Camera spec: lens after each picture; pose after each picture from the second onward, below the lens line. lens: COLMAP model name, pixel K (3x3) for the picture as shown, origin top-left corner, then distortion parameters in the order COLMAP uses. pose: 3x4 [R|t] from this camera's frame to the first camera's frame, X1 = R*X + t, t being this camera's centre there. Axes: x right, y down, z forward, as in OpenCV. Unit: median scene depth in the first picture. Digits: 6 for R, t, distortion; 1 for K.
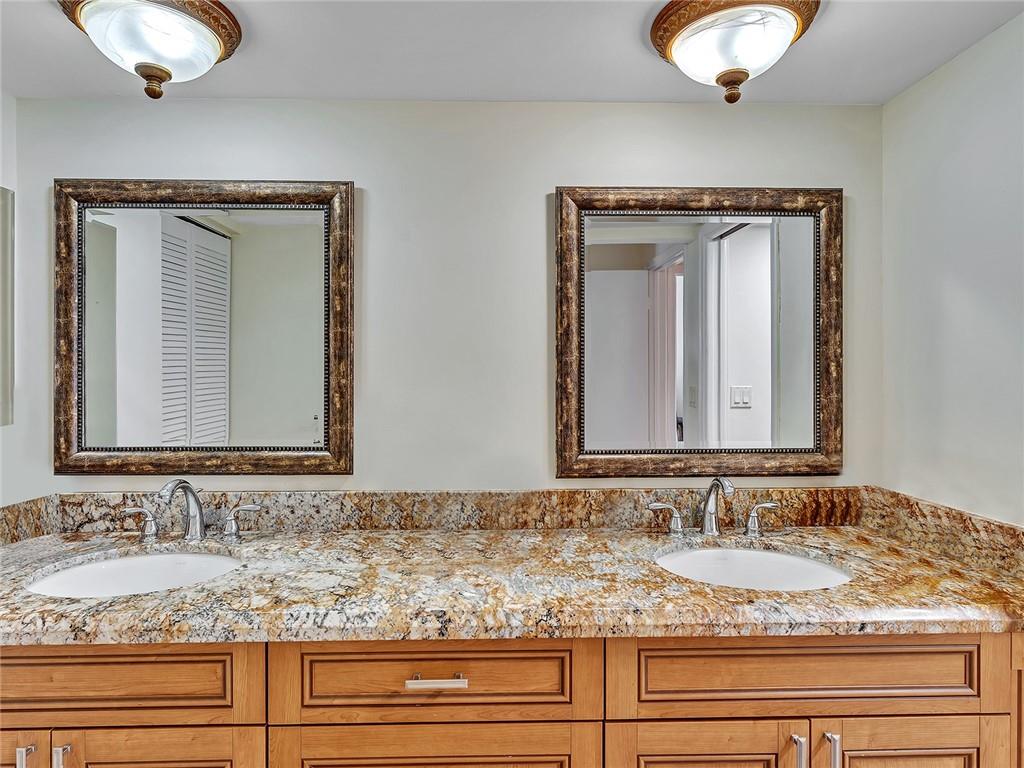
lens RADIAL K [[592.6, 0, 527.5], [0, 592.6, 368.5], [0, 0, 1]] dist [-0.000630, -0.001477]
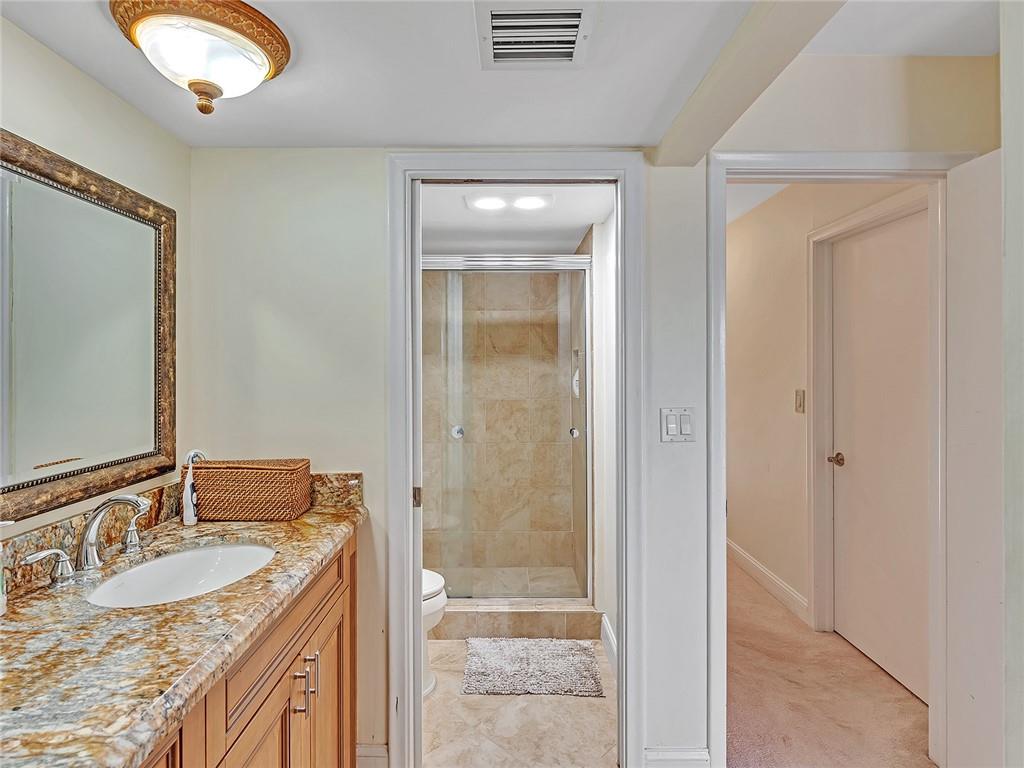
lens RADIAL K [[506.5, 0, 513.1], [0, 506.5, 367.0], [0, 0, 1]] dist [0.000079, -0.001072]
pose [[0.035390, 0.003506, 0.999367, -0.436080], [0.007794, 0.999962, -0.003784, -0.005192], [-0.999343, 0.007923, 0.035362, 0.382048]]
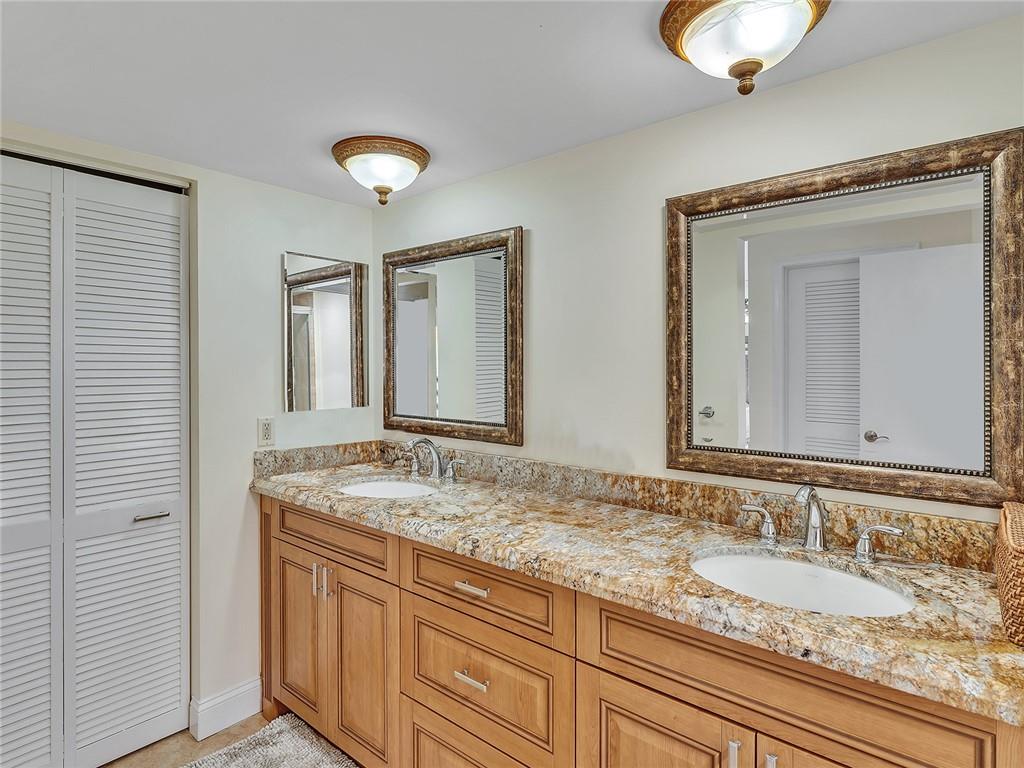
lens RADIAL K [[592.6, 0, 527.5], [0, 592.6, 368.5], [0, 0, 1]] dist [-0.000630, -0.001477]
pose [[0.736315, 0.004416, -0.676624, 0.642456], [-0.000290, 0.999981, 0.006211, -0.004337], [0.676638, -0.004377, 0.736302, 0.032385]]
